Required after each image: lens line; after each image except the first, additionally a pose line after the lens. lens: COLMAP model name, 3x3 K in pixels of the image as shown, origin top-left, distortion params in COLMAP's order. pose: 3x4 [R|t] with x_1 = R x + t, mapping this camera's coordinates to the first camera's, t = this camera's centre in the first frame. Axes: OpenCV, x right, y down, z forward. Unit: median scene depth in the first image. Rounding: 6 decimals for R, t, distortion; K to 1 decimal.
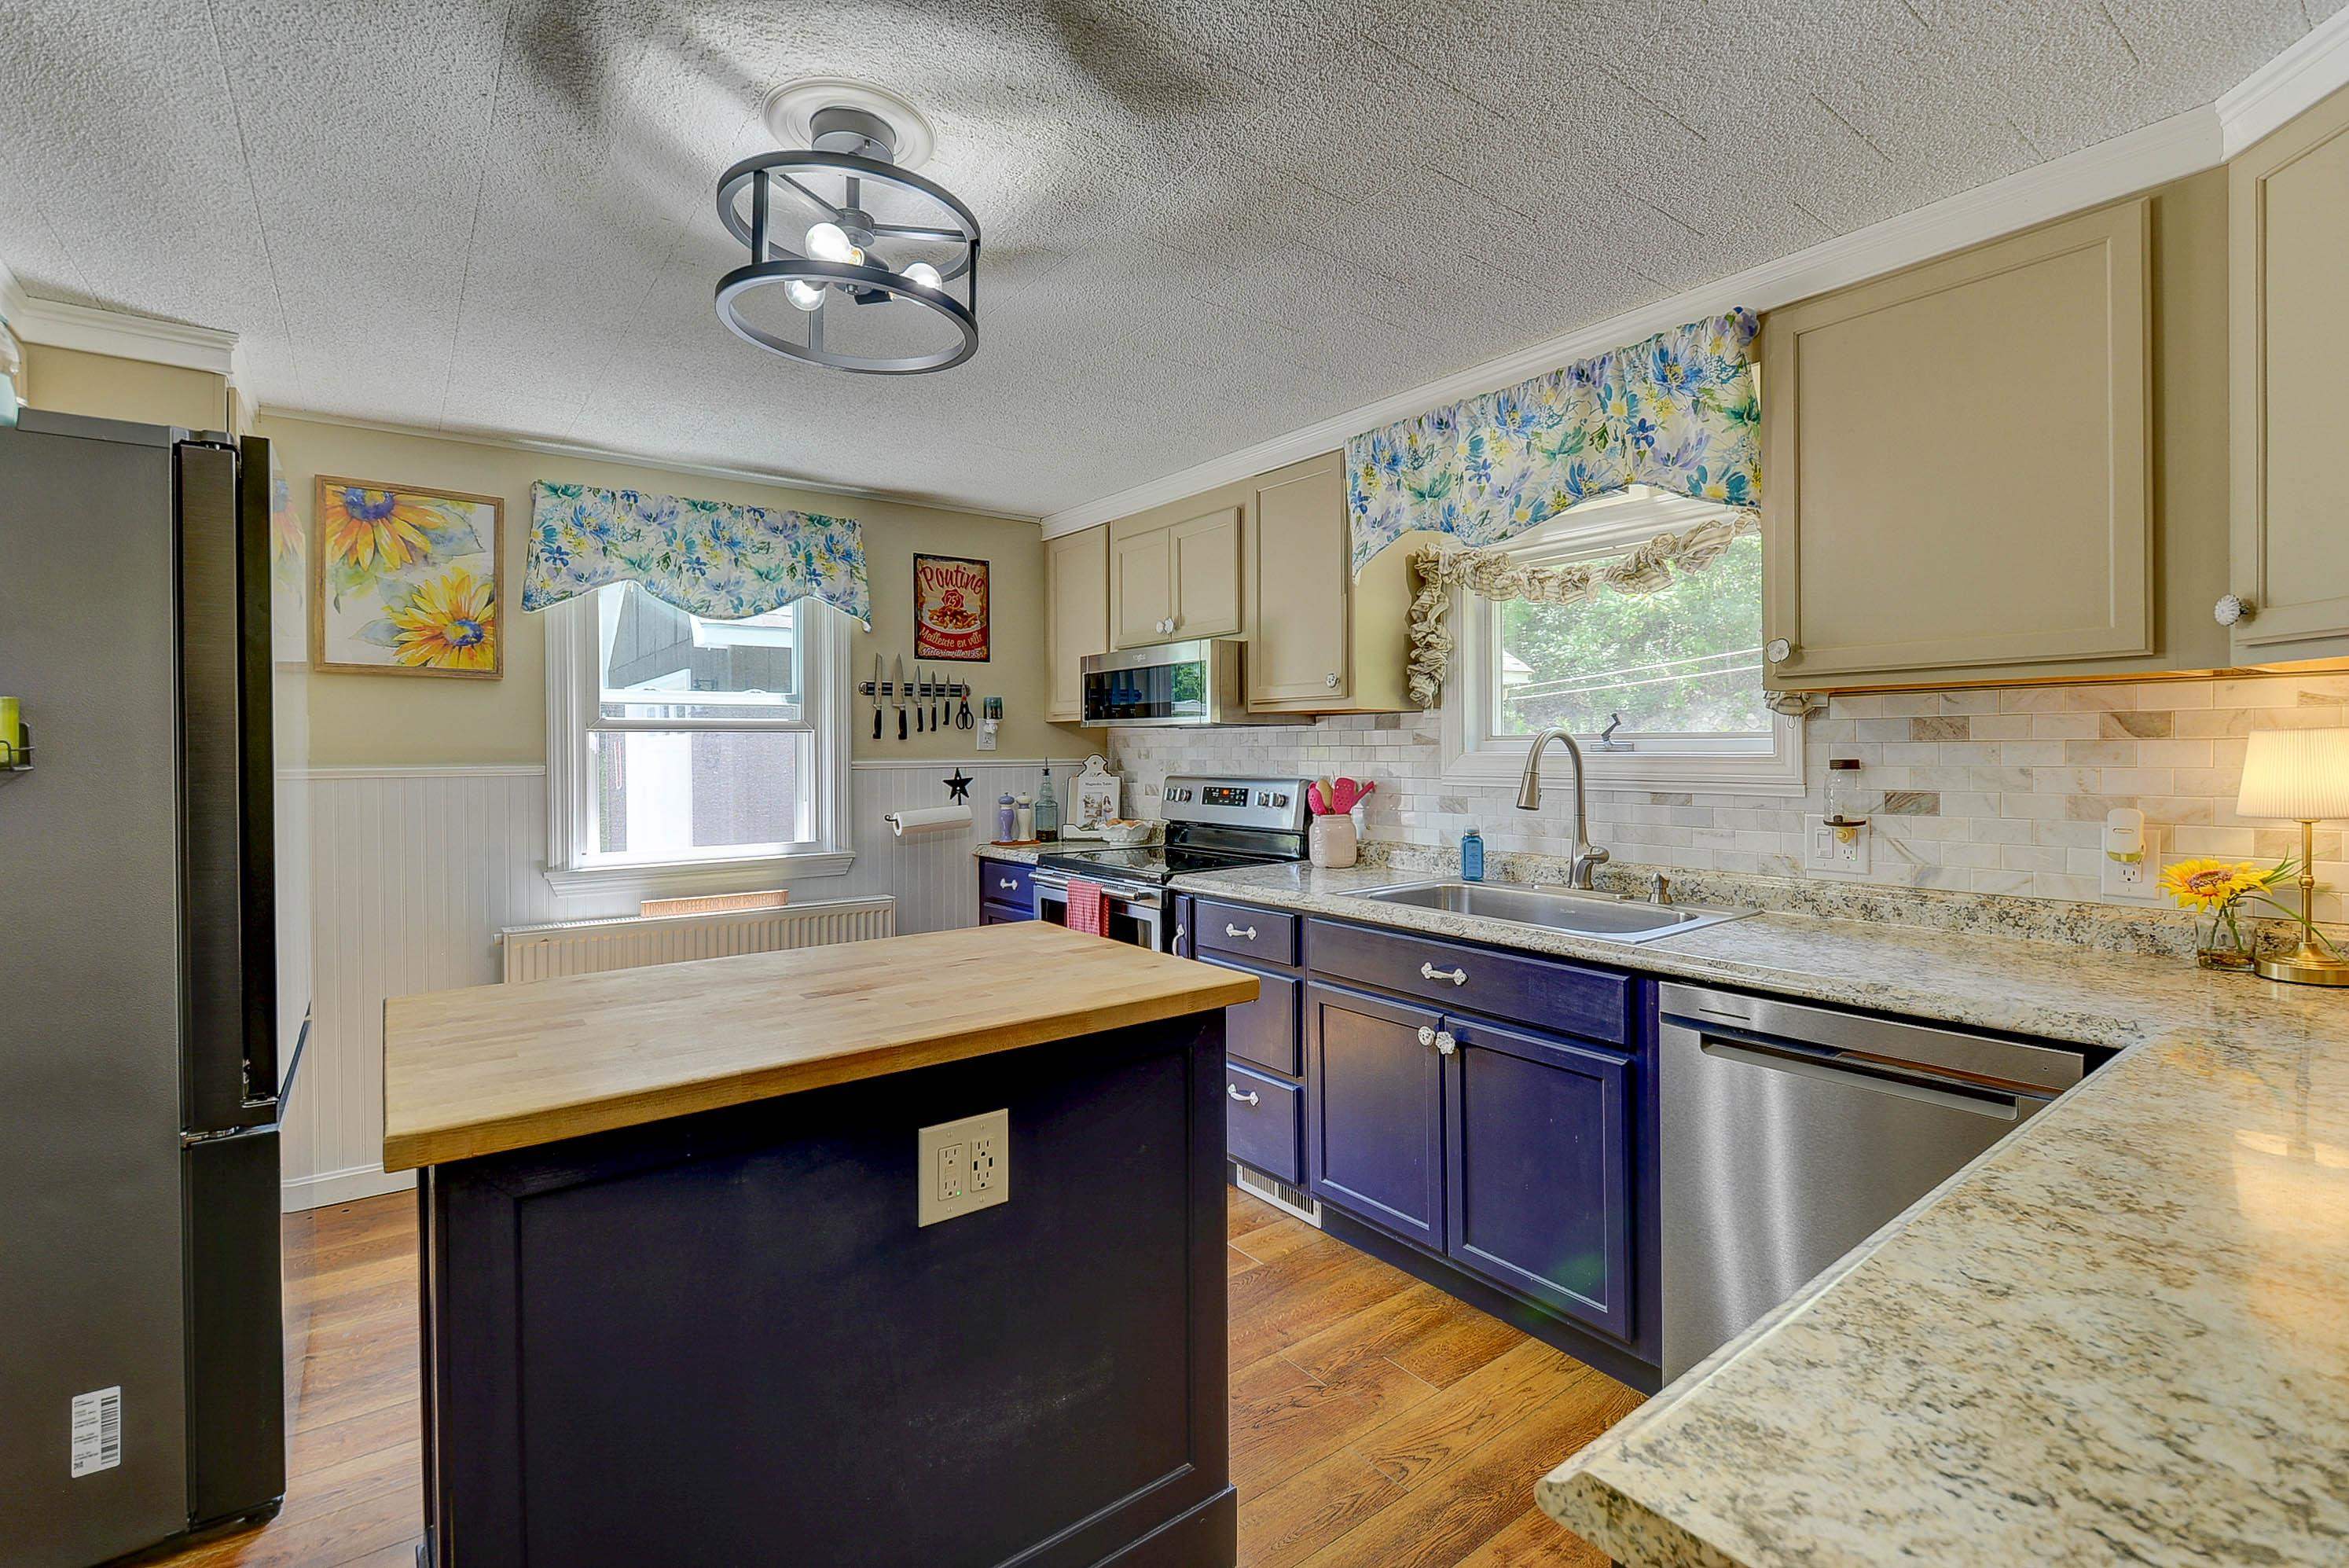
lens RADIAL K [[1019.6, 0, 1184.5], [0, 1019.6, 760.5], [0, 0, 1]] dist [0.001866, -0.000896]
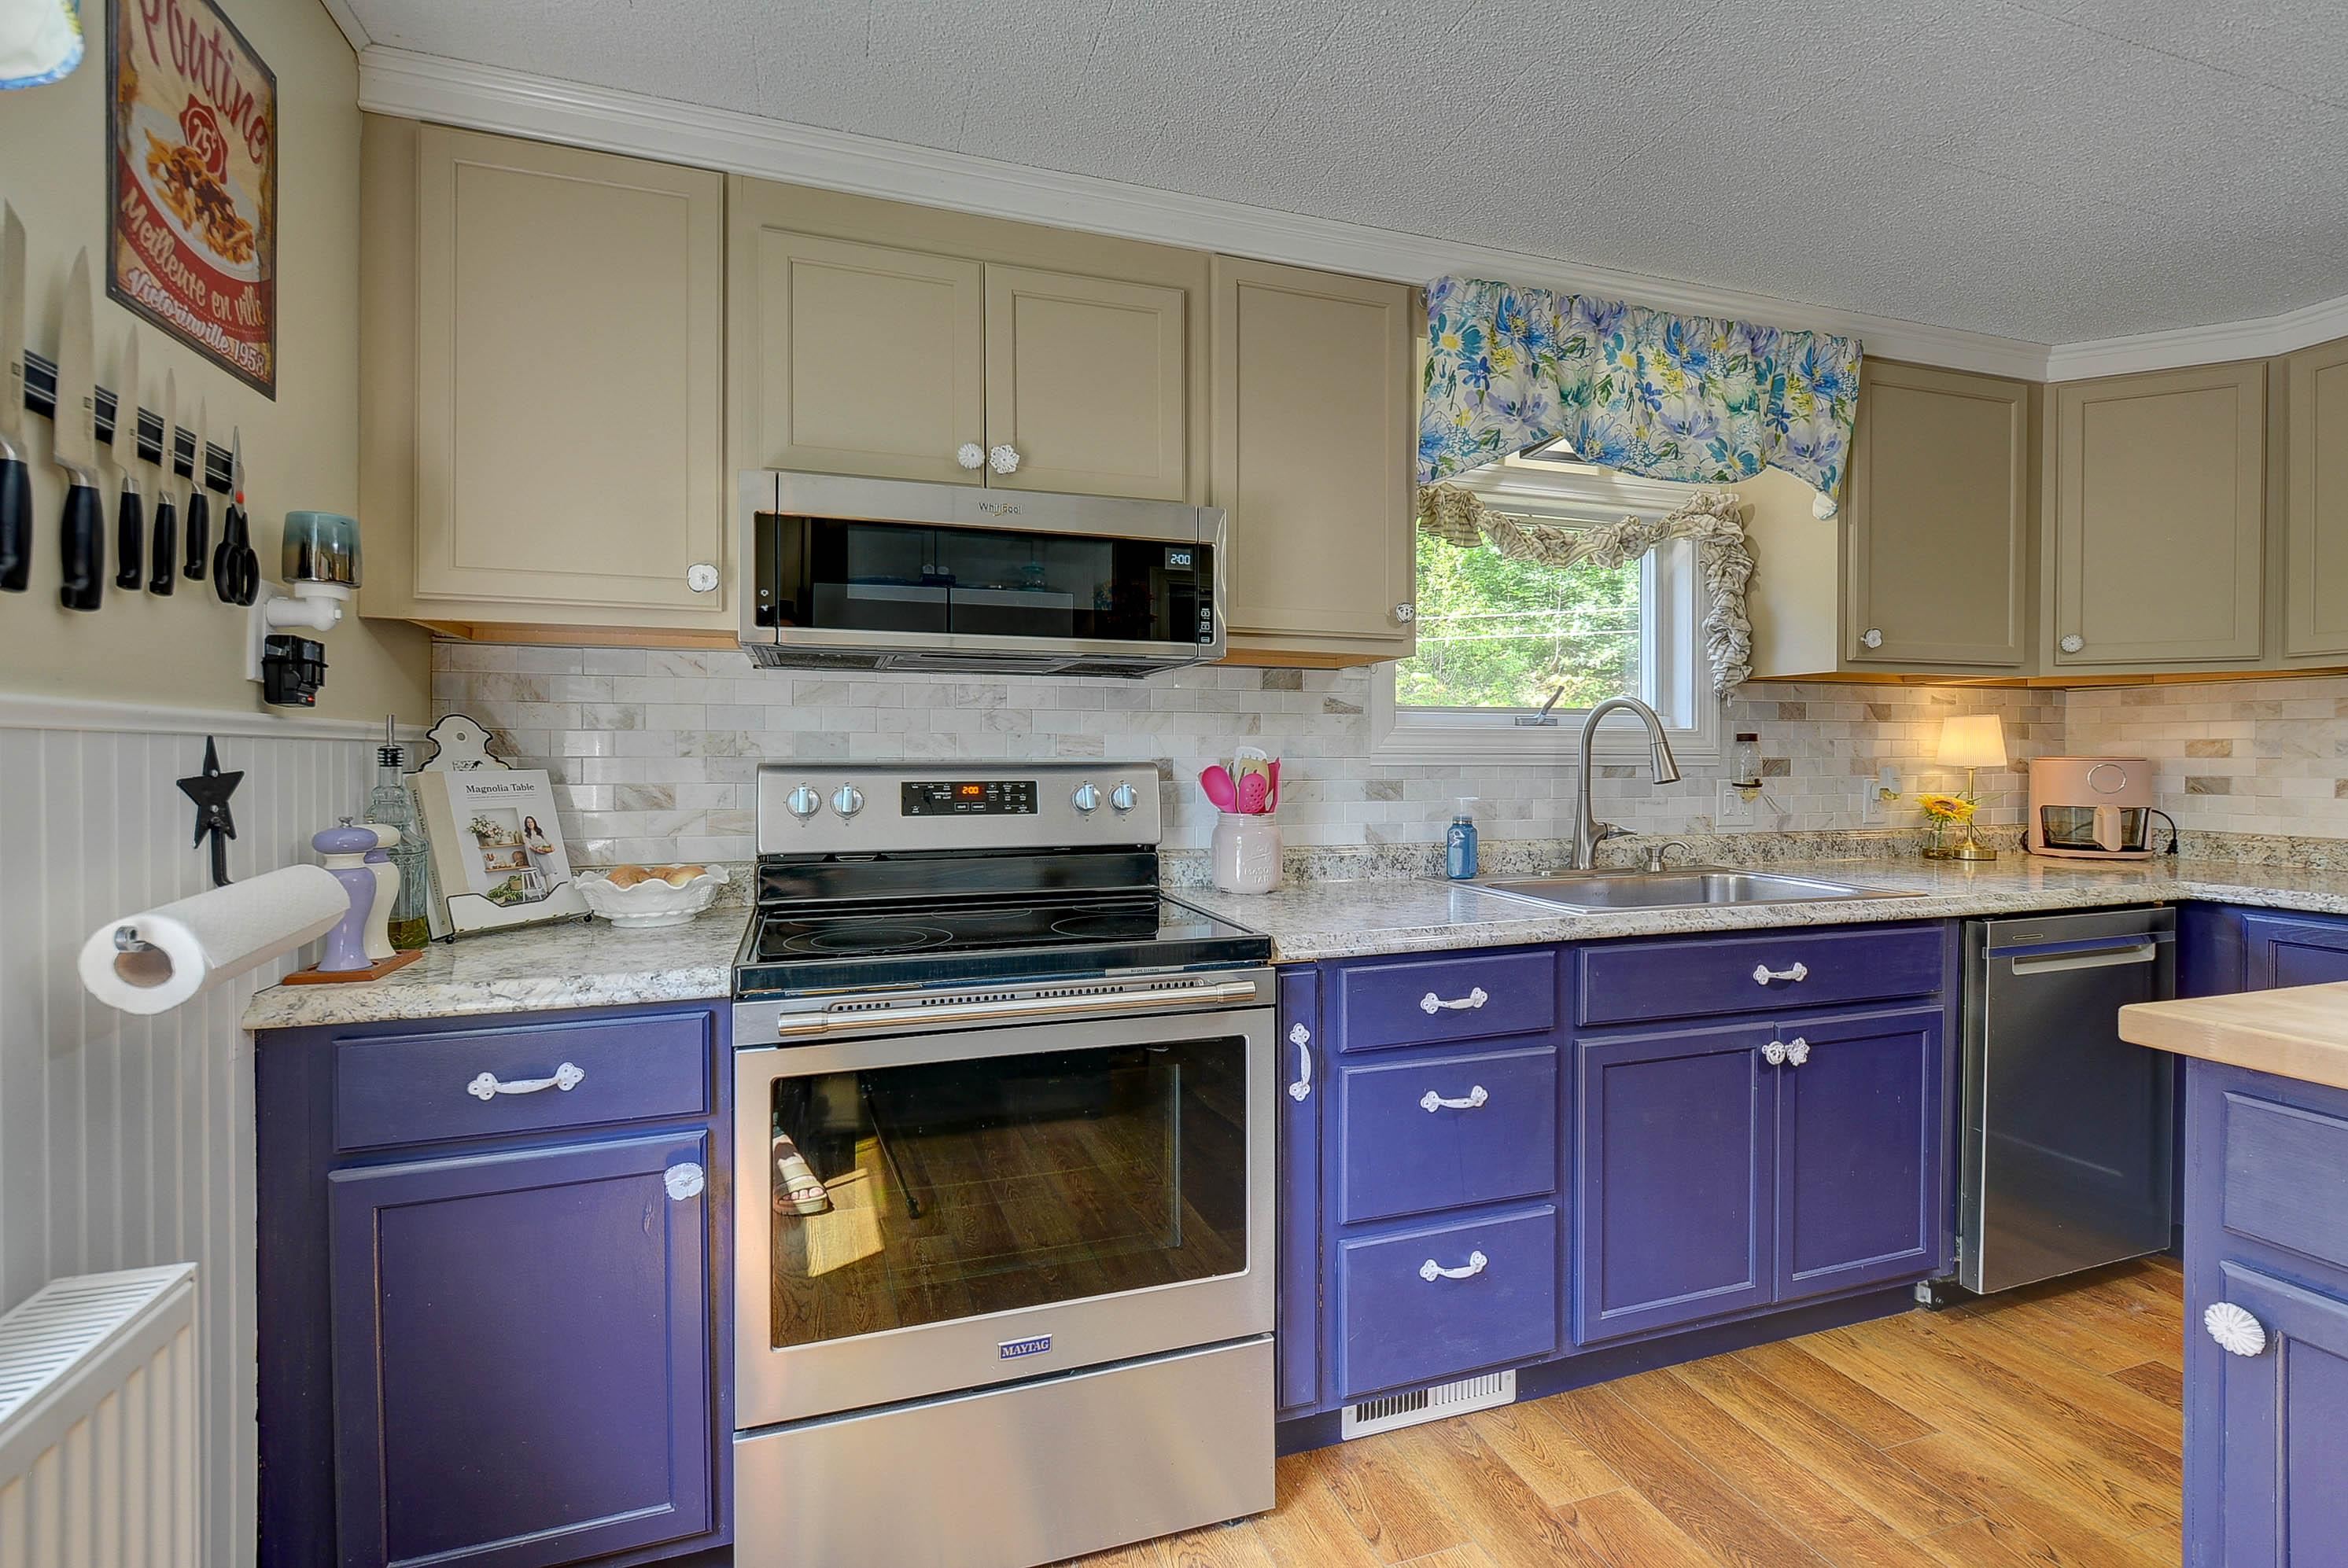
lens RADIAL K [[1026.1, 0, 1169.8], [0, 1026.1, 762.6], [0, 0, 1]] dist [0.002585, -0.004691]
pose [[0.340965, 0.001532, 0.940075, -0.558943], [0.007743, 0.999960, -0.004437, 0.025047], [-0.940044, 0.008792, 0.340940, 0.909969]]
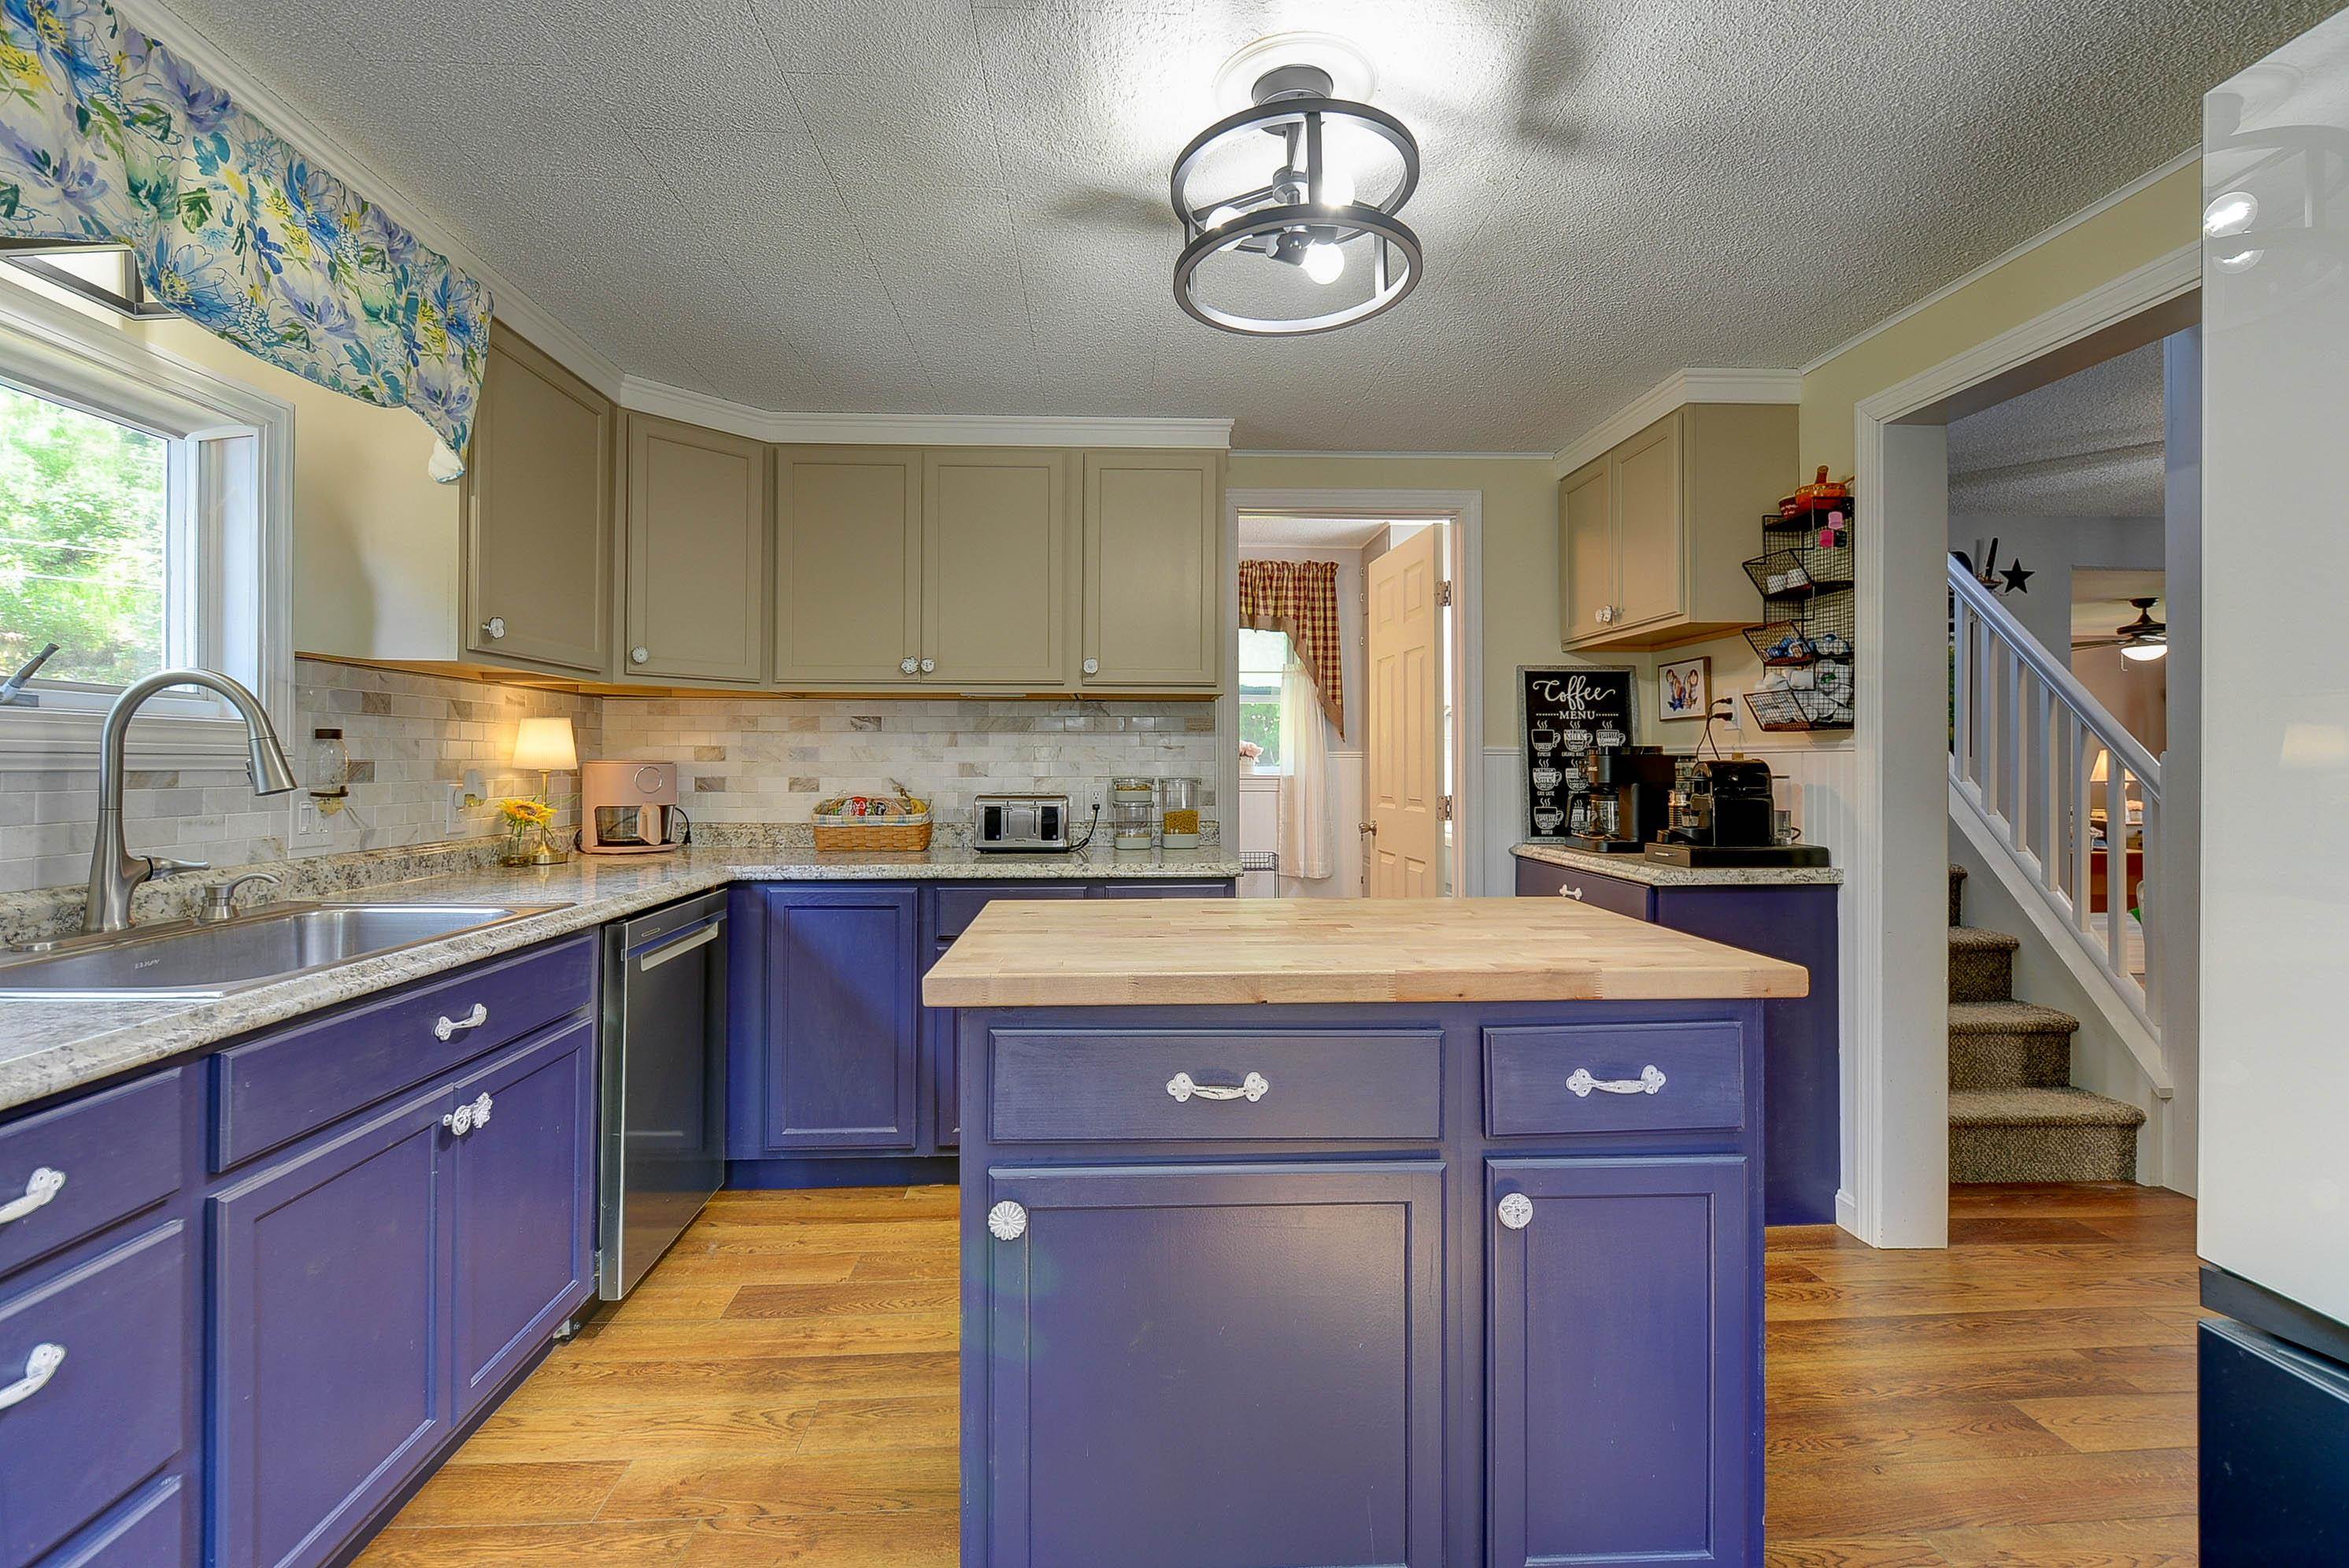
lens RADIAL K [[1083.7, 0, 1128.4], [0, 1083.7, 756.6], [0, 0, 1]] dist [-0.005840, 0.000762]
pose [[-0.806923, 0.009968, 0.590573, -0.426371], [0.010757, 0.999940, -0.002179, 0.026126], [-0.590559, 0.004594, -0.806981, 1.019040]]
